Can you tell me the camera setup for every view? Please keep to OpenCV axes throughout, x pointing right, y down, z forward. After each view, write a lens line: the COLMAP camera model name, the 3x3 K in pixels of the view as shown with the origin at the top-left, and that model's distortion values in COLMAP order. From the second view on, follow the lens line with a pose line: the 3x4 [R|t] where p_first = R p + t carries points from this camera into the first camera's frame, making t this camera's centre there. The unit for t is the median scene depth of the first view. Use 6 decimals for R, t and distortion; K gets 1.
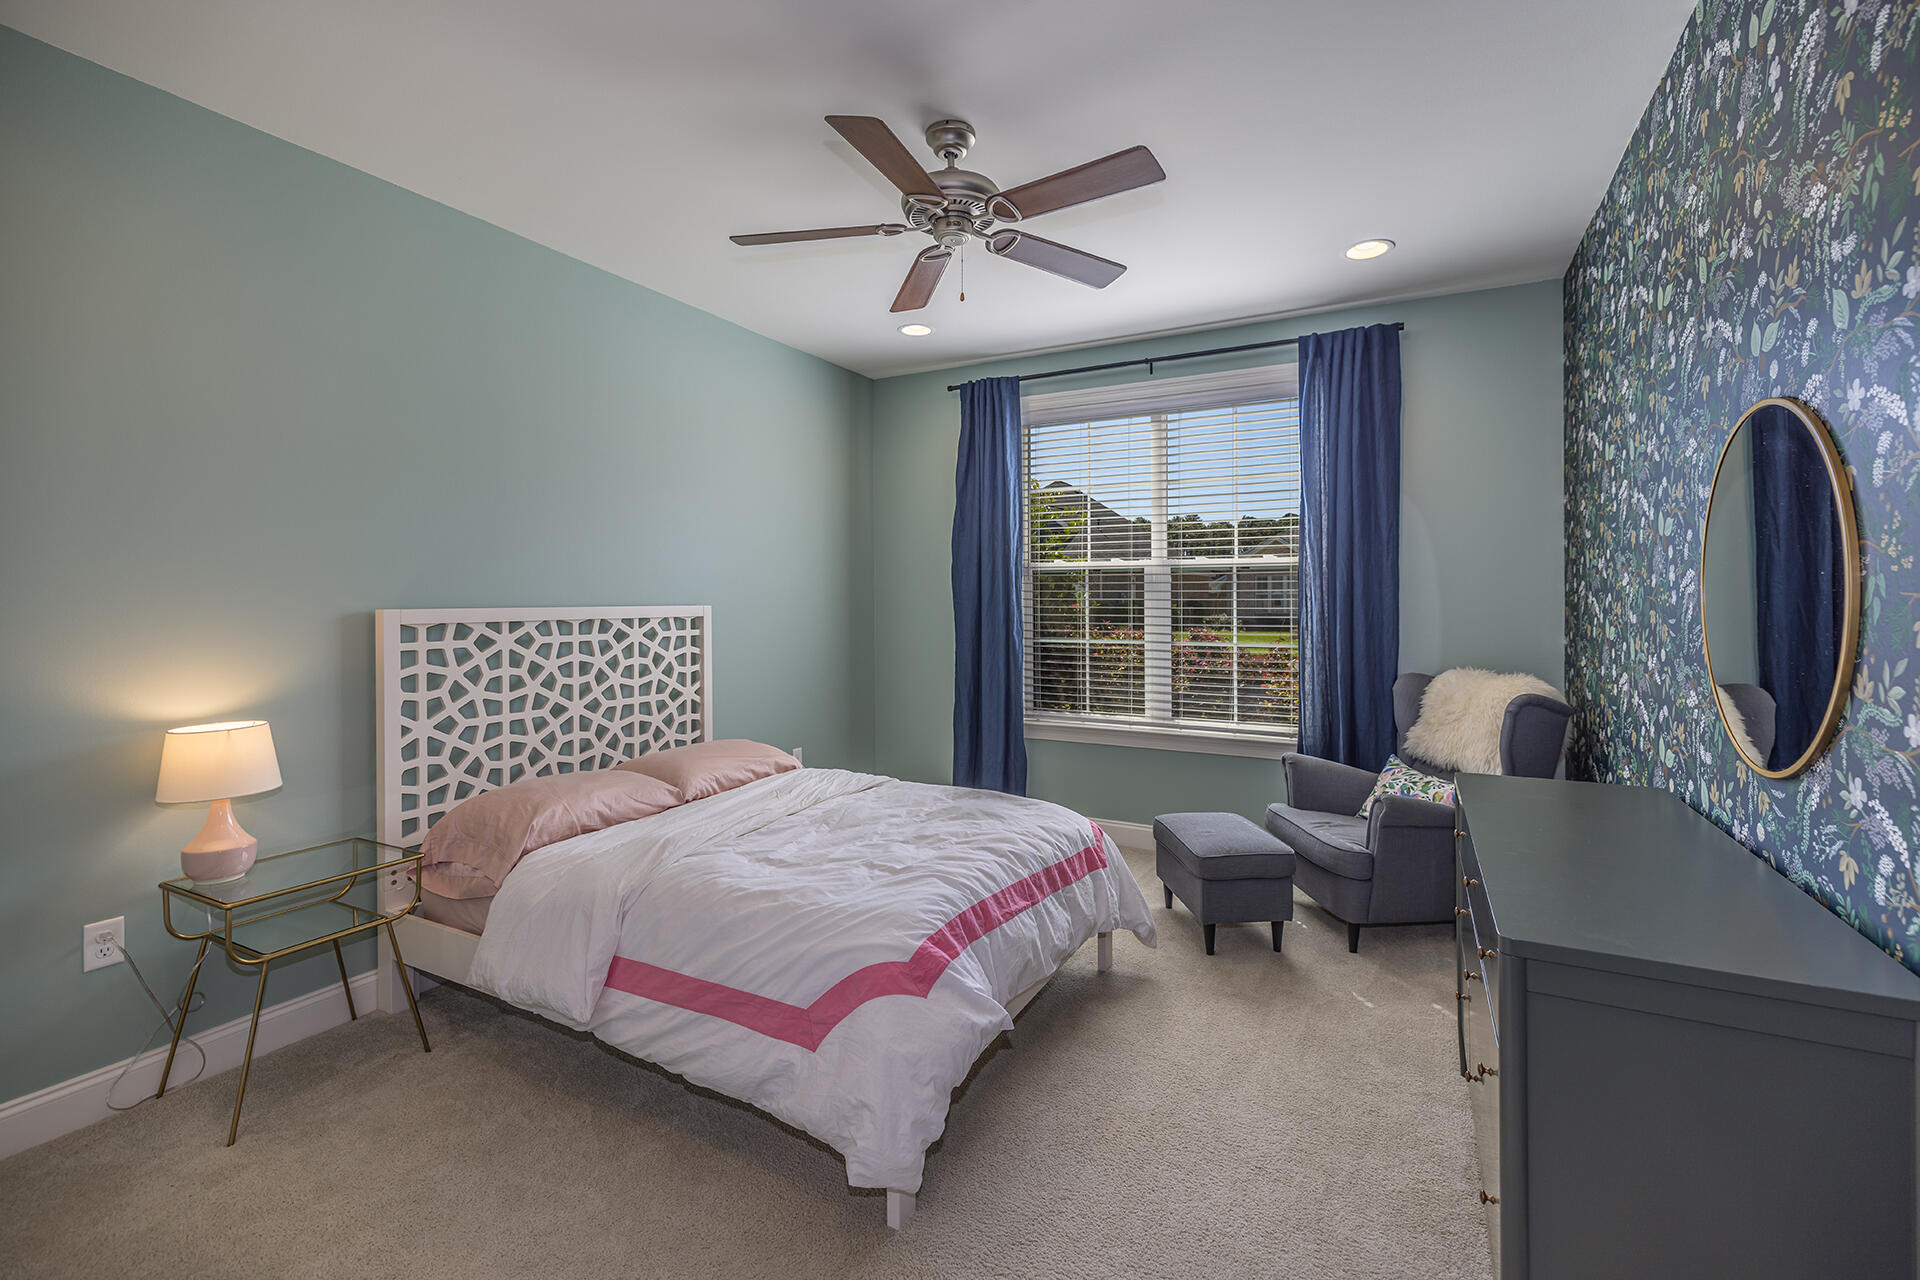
lens RADIAL K [[808.3, 0, 989.2], [0, 808.3, 596.5], [0, 0, 1]] dist [-0.001199, 0.001612]
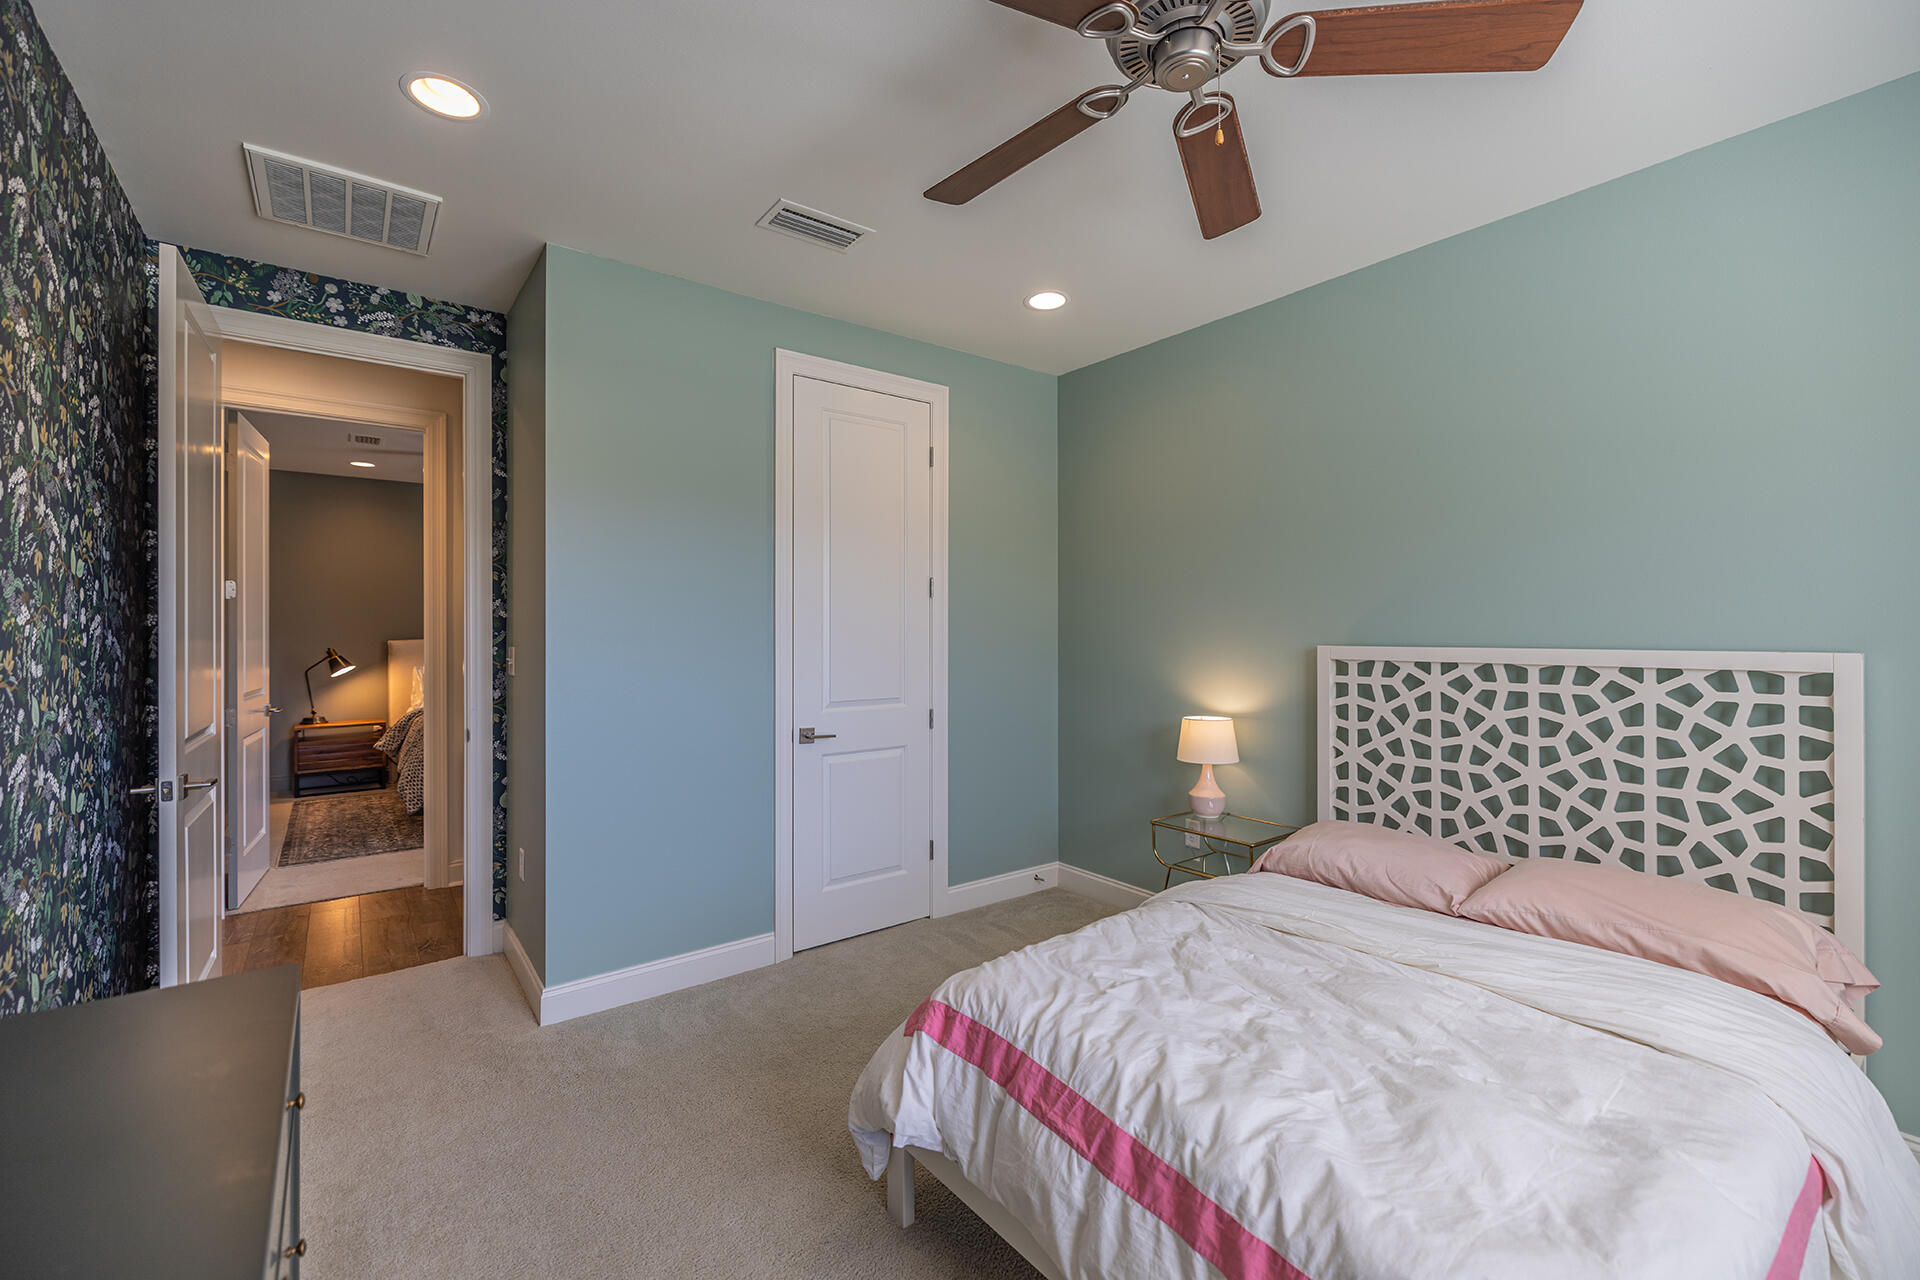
lens RADIAL K [[808.3, 0, 962.2], [0, 808.3, 640.2], [0, 0, 1]] dist [-0.001199, 0.001612]
pose [[-0.422461, 0.008171, -0.906344, 0.480033], [0.000039, 0.999960, 0.008996, -0.002741], [0.906381, 0.003765, -0.422445, 0.895728]]
